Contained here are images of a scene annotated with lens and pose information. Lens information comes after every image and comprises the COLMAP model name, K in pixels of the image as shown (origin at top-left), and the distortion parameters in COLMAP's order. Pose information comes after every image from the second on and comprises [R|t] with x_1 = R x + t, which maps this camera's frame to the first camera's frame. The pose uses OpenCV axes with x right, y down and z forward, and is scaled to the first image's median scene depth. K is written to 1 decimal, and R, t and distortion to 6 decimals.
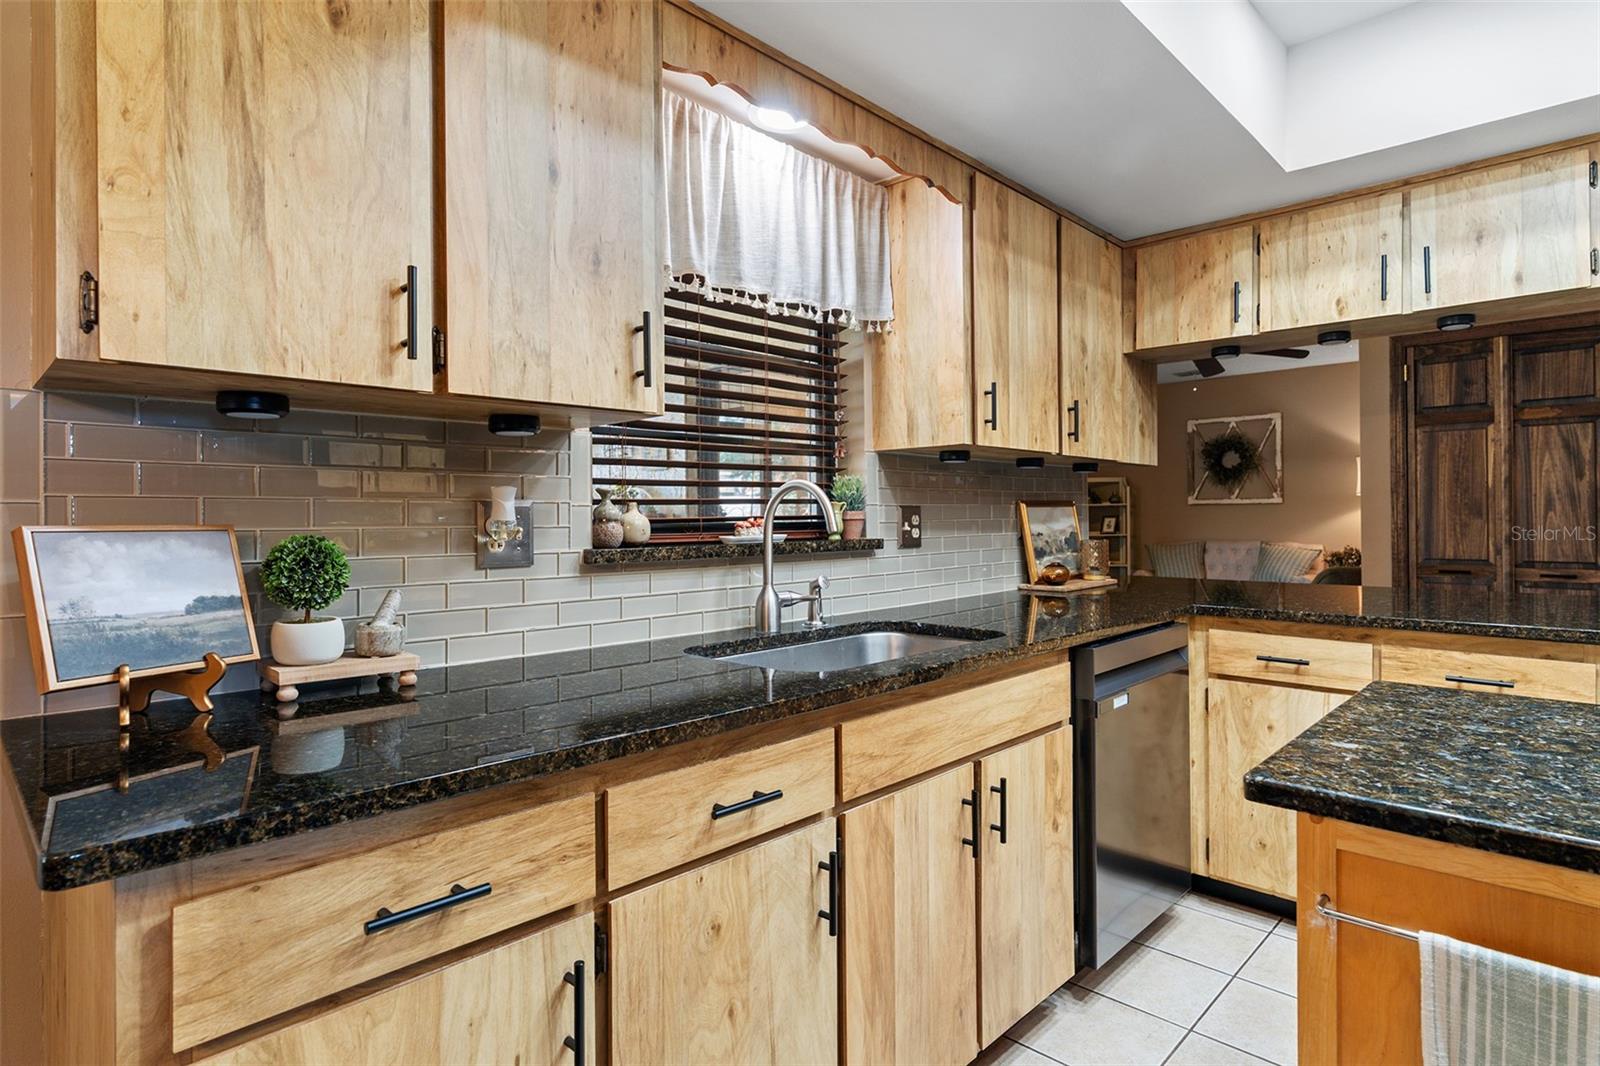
lens RADIAL K [[845.7, 0, 797.9], [0, 845.7, 515.4], [0, 0, 1]] dist [-0.005751, 0.002902]
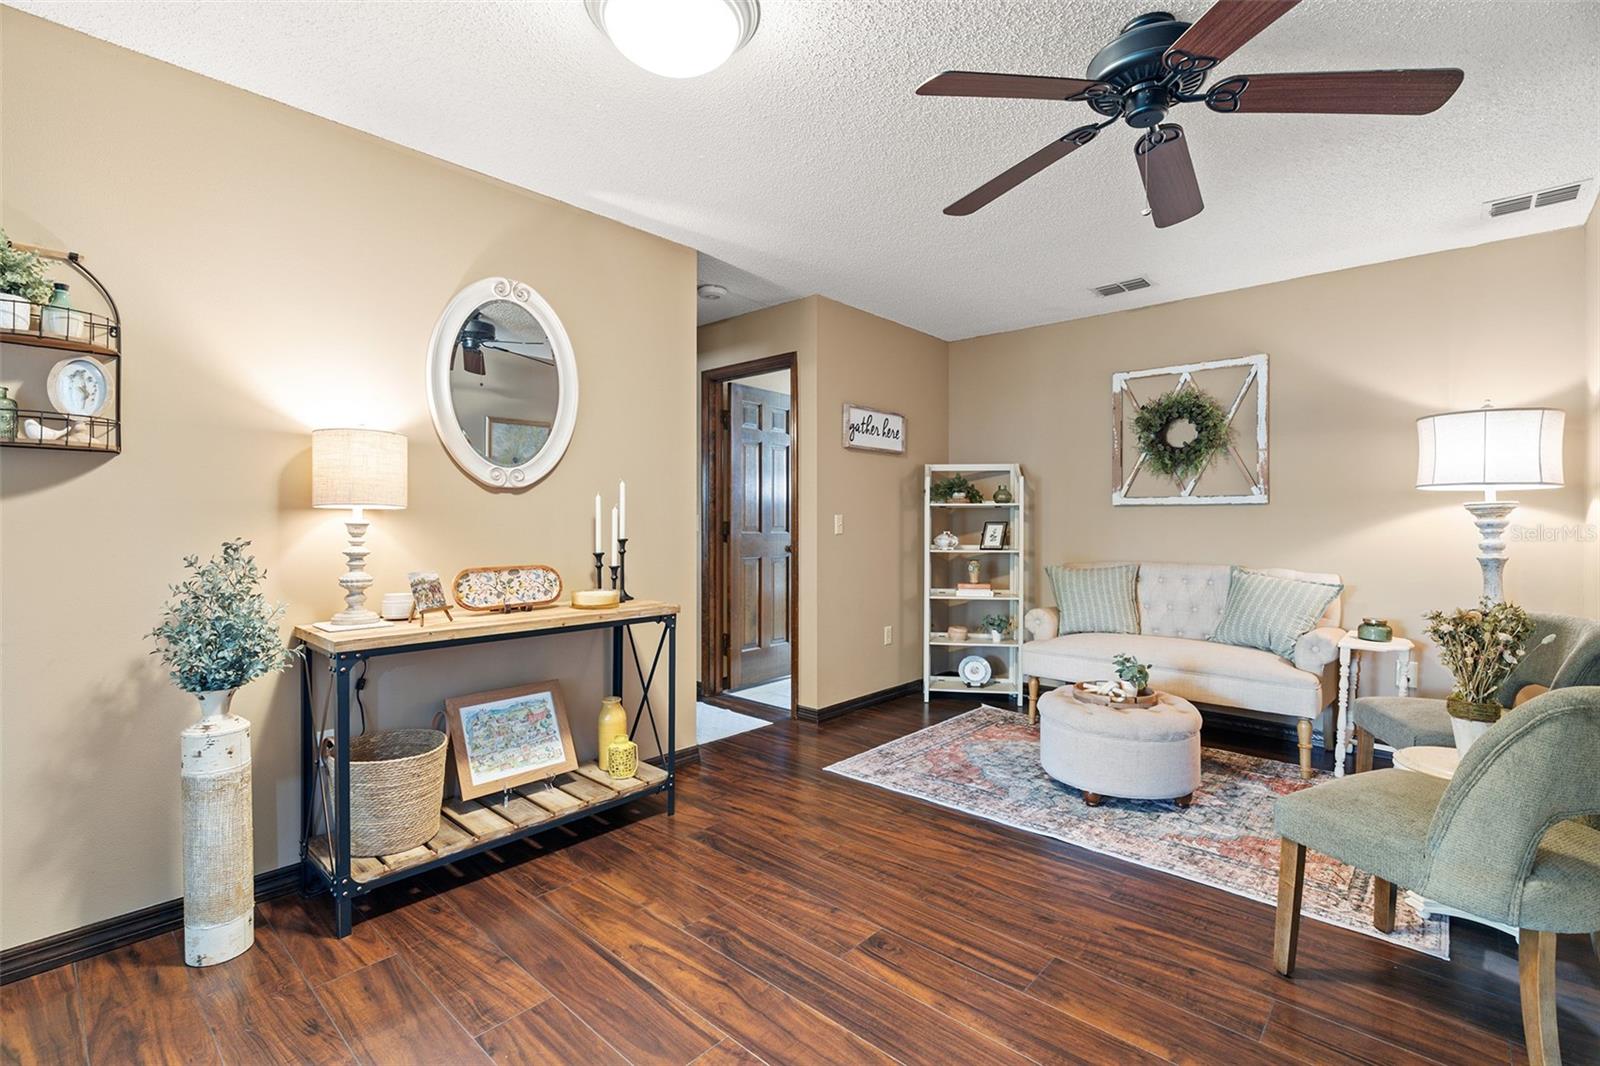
lens RADIAL K [[720.4, 0, 796.1], [0, 720.4, 532.7], [0, 0, 1]] dist [-0.003610, 0.000176]
pose [[0.999487, 0.012947, 0.029281, 0.775422], [-0.013406, 0.999789, 0.015560, 0.009713], [-0.029073, -0.015944, 0.999450, 1.728487]]
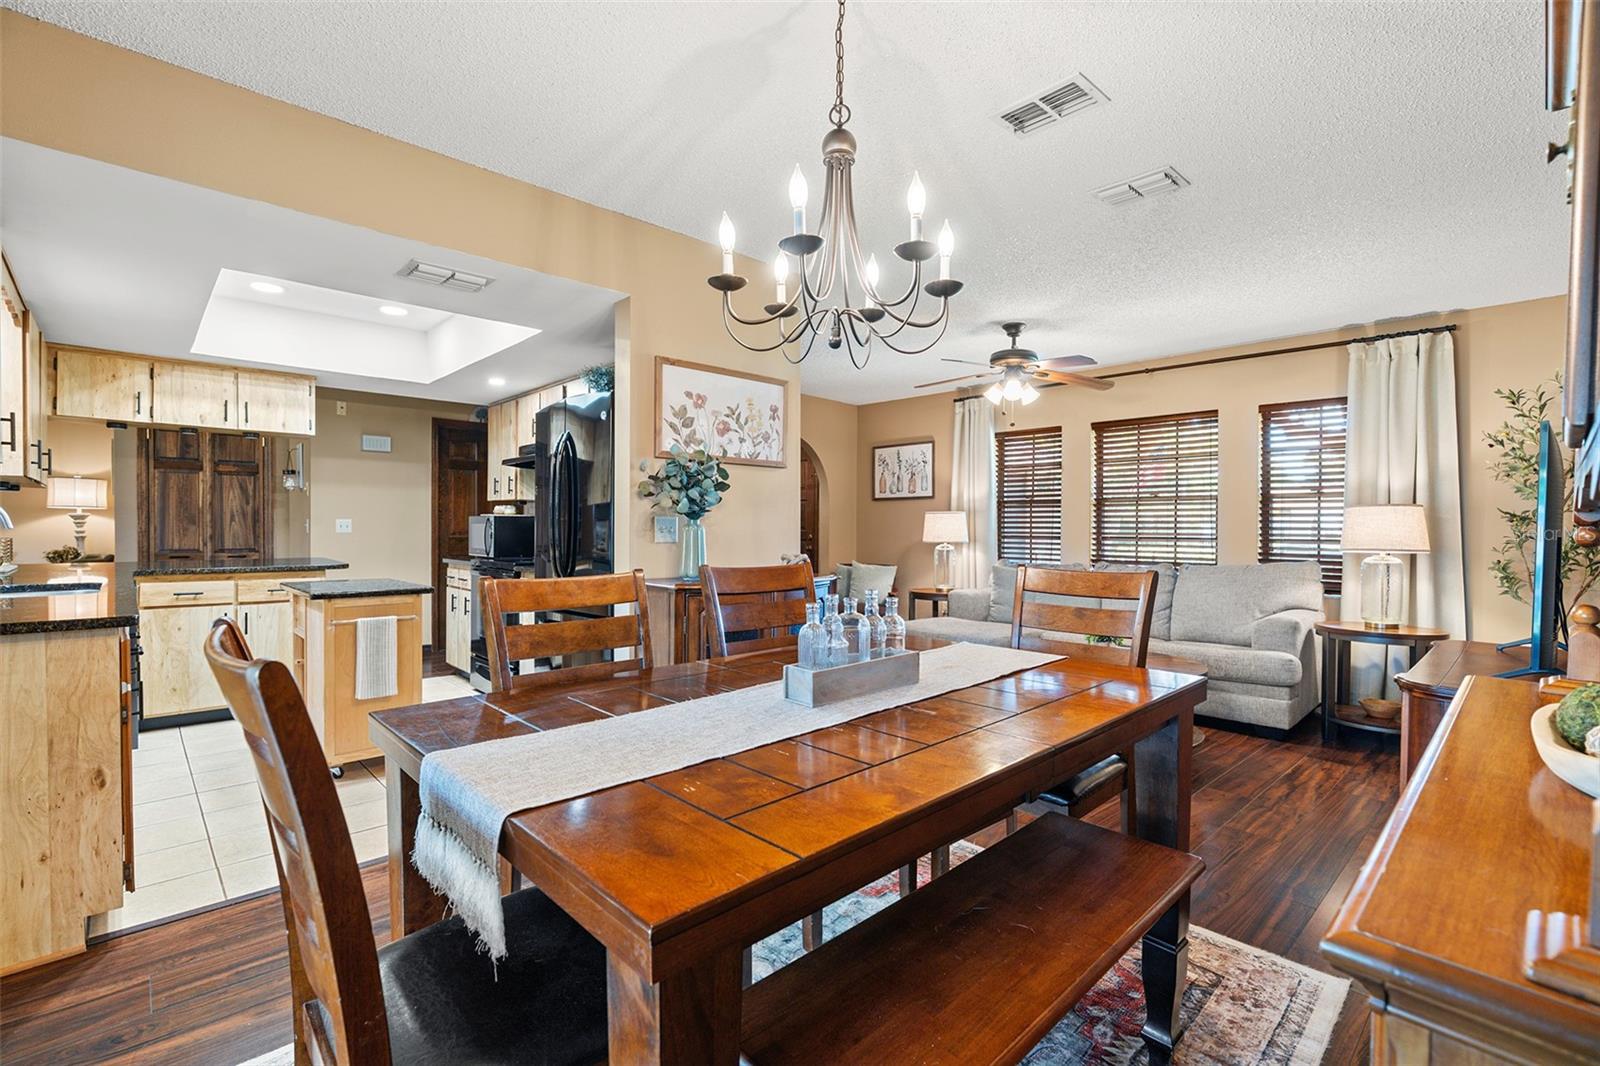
lens RADIAL K [[720.4, 0, 796.1], [0, 720.4, 532.7], [0, 0, 1]] dist [-0.003610, 0.000176]
pose [[0.047340, -0.002734, 0.998875, -1.175951], [-0.006841, 0.999972, 0.003062, 0.011303], [-0.998855, -0.006978, 0.047320, -0.585512]]
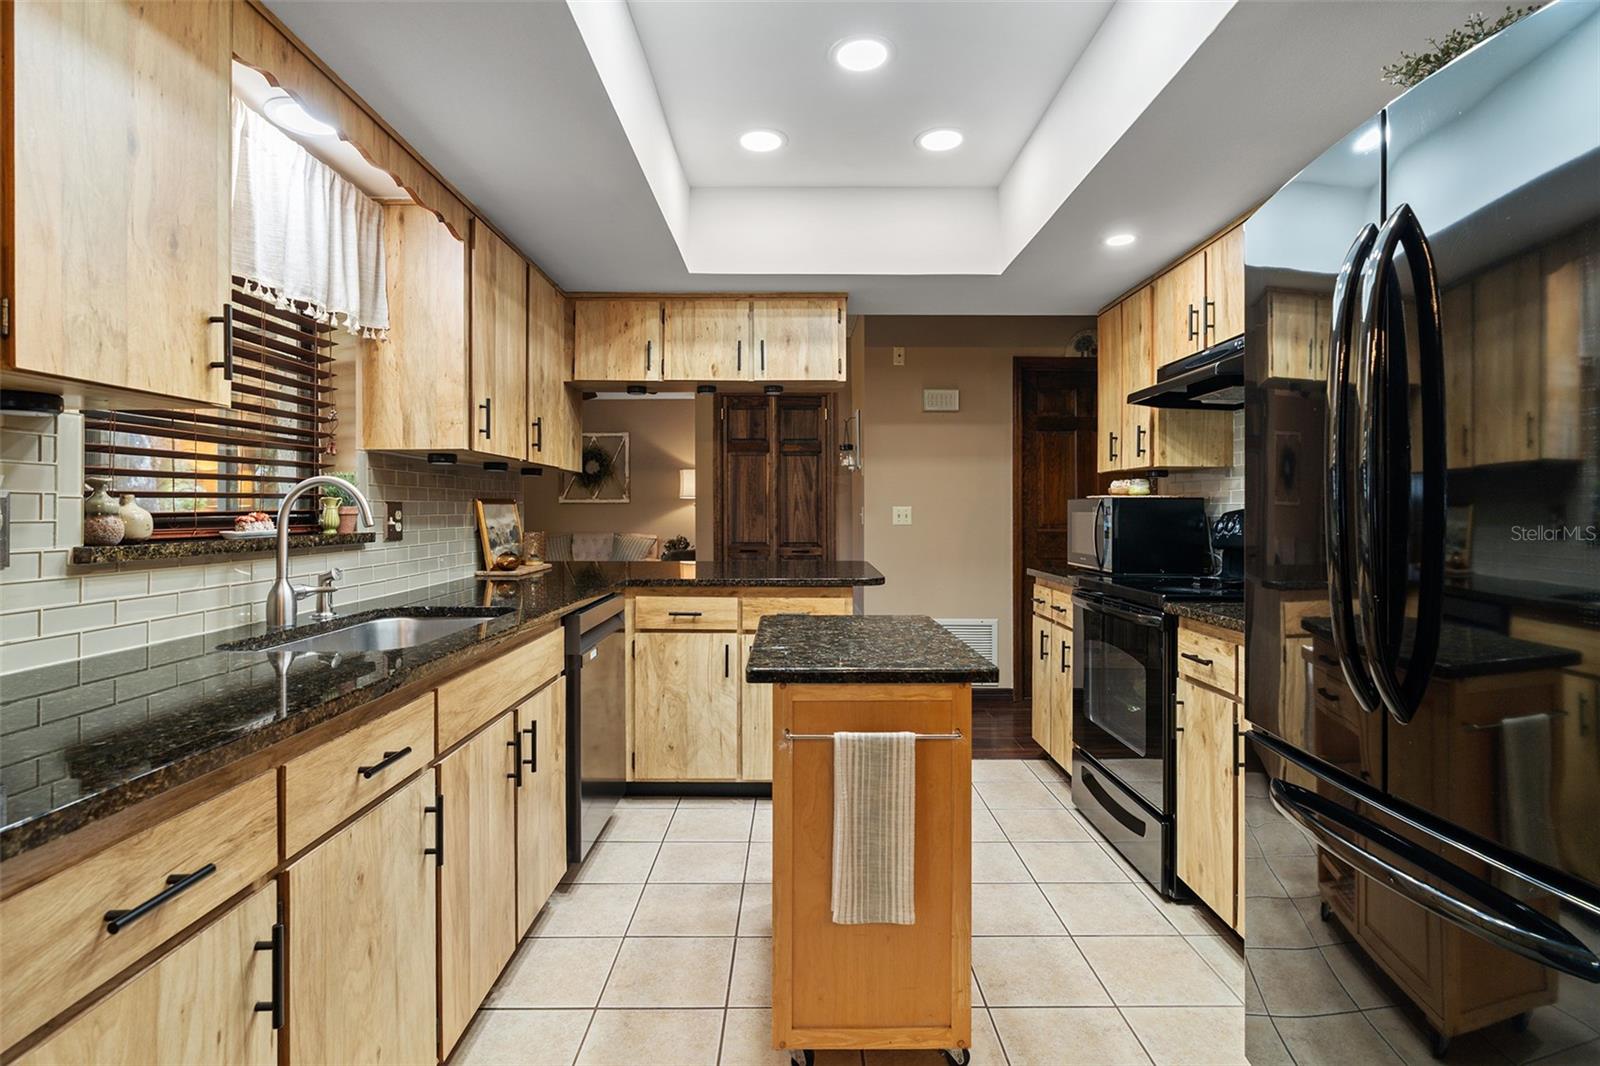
lens RADIAL K [[776.6, 0, 792.3], [0, 776.6, 505.1], [0, 0, 1]] dist [-0.002529, 0.001210]
pose [[0.721457, 0.010872, 0.692374, -0.224413], [-0.004707, 0.999931, -0.010798, 0.001272], [-0.692443, 0.004531, 0.721458, -0.079286]]
